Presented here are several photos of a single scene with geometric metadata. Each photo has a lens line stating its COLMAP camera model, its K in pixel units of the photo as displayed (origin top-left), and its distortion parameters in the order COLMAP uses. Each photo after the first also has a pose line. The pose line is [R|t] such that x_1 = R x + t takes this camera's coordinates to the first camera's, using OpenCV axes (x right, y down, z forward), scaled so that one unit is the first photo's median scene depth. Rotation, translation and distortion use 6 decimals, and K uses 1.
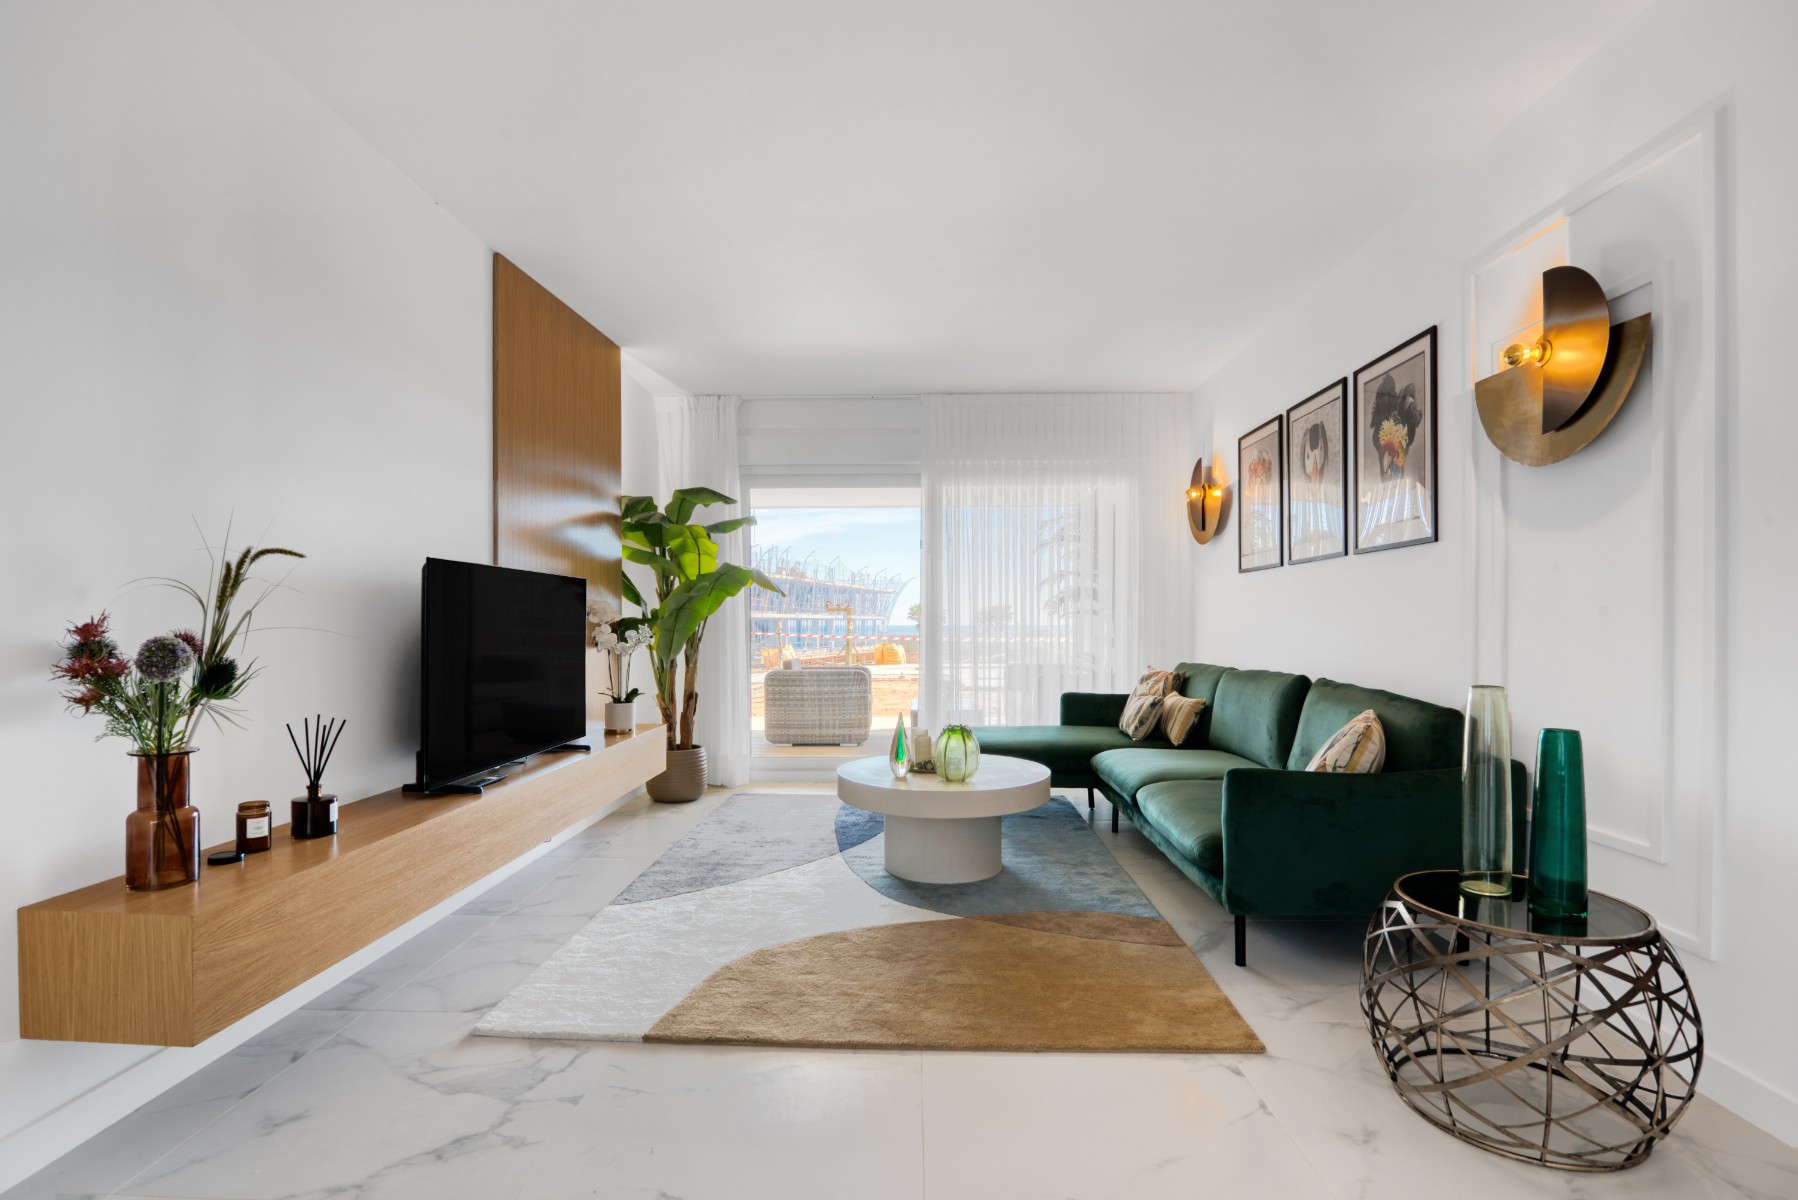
lens RADIAL K [[838.6, 0, 889.2], [0, 838.6, 625.2], [0, 0, 1]] dist [-0.019729, -0.000103]
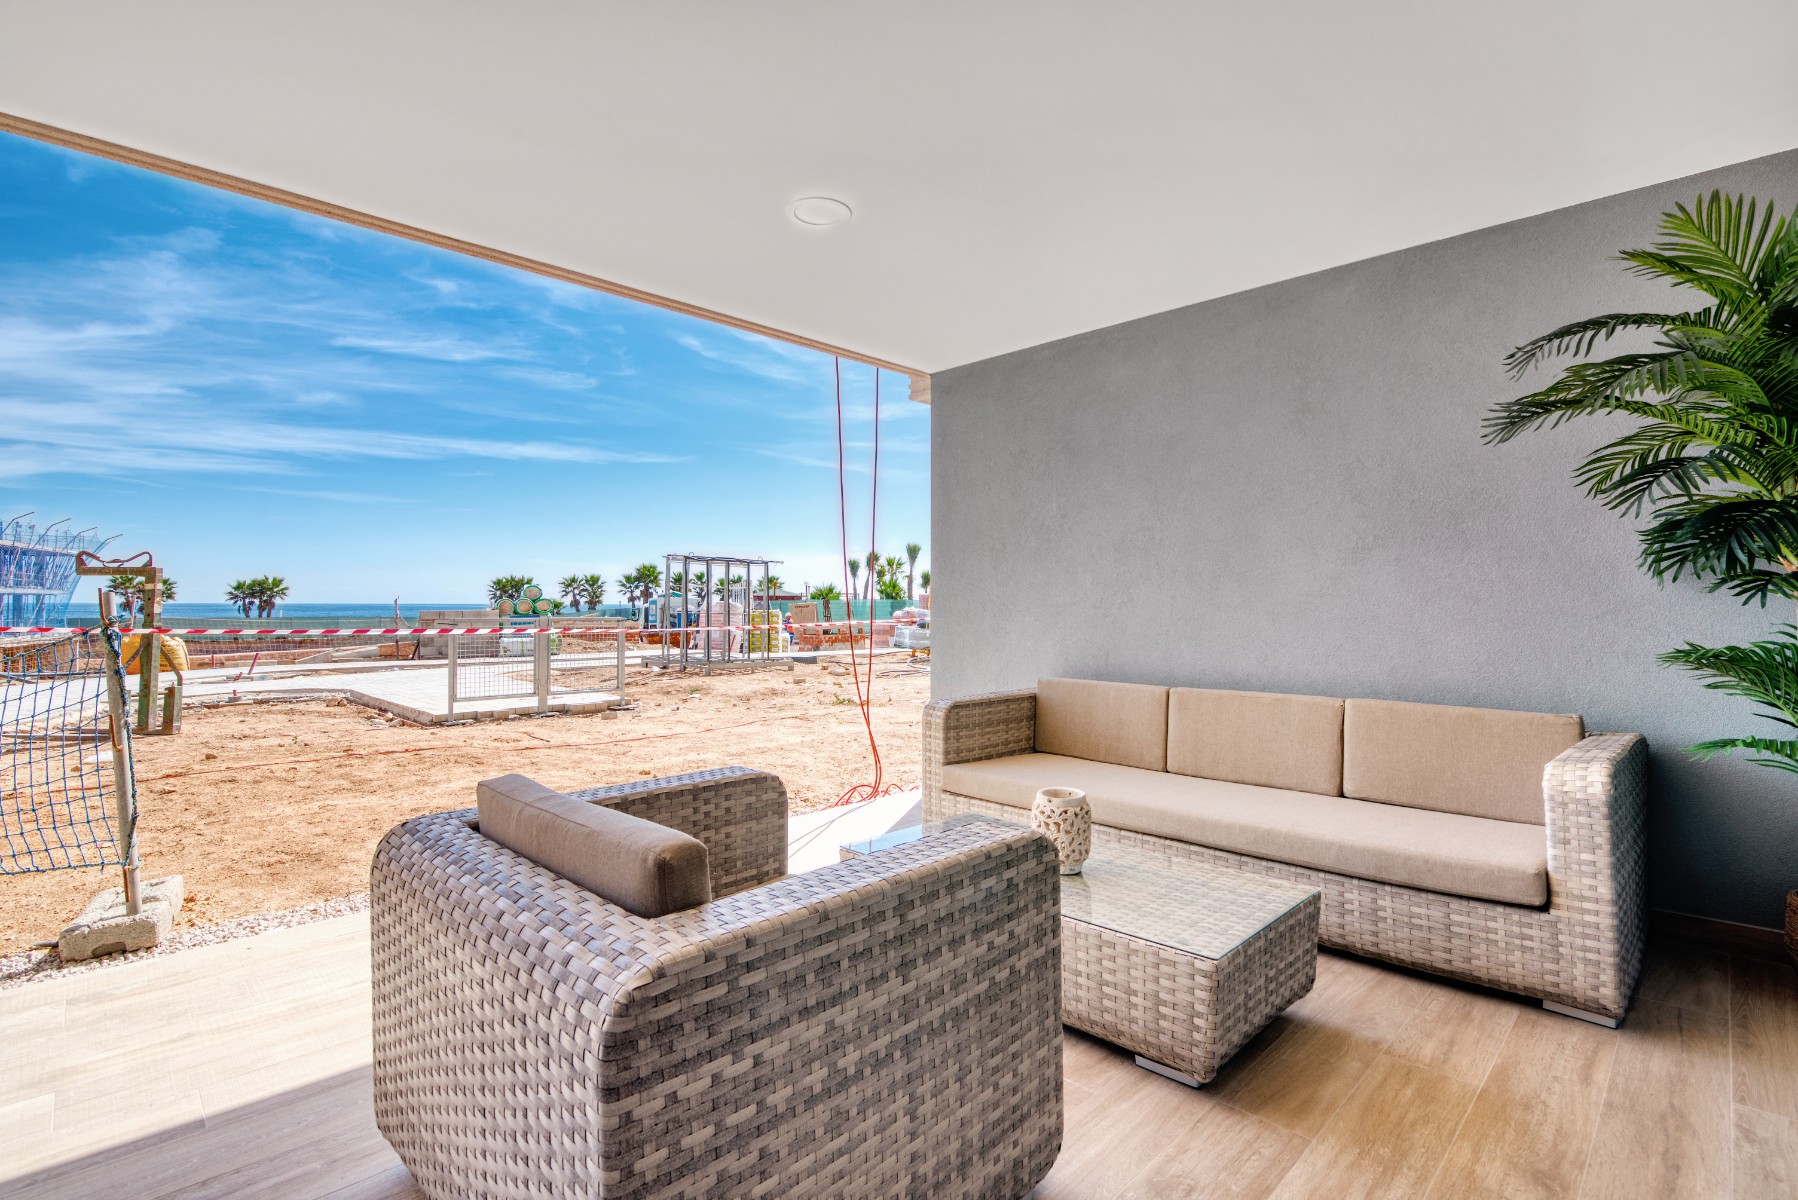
lens RADIAL K [[824.6, 0, 899.0], [0, 824.6, 600.0], [0, 0, 1]] dist [-0.023054, -0.000051]
pose [[0.683241, 0.004737, 0.730178, -0.293775], [-0.001601, 0.999986, -0.004990, -0.003050], [-0.730191, 0.002240, 0.683239, 1.250770]]
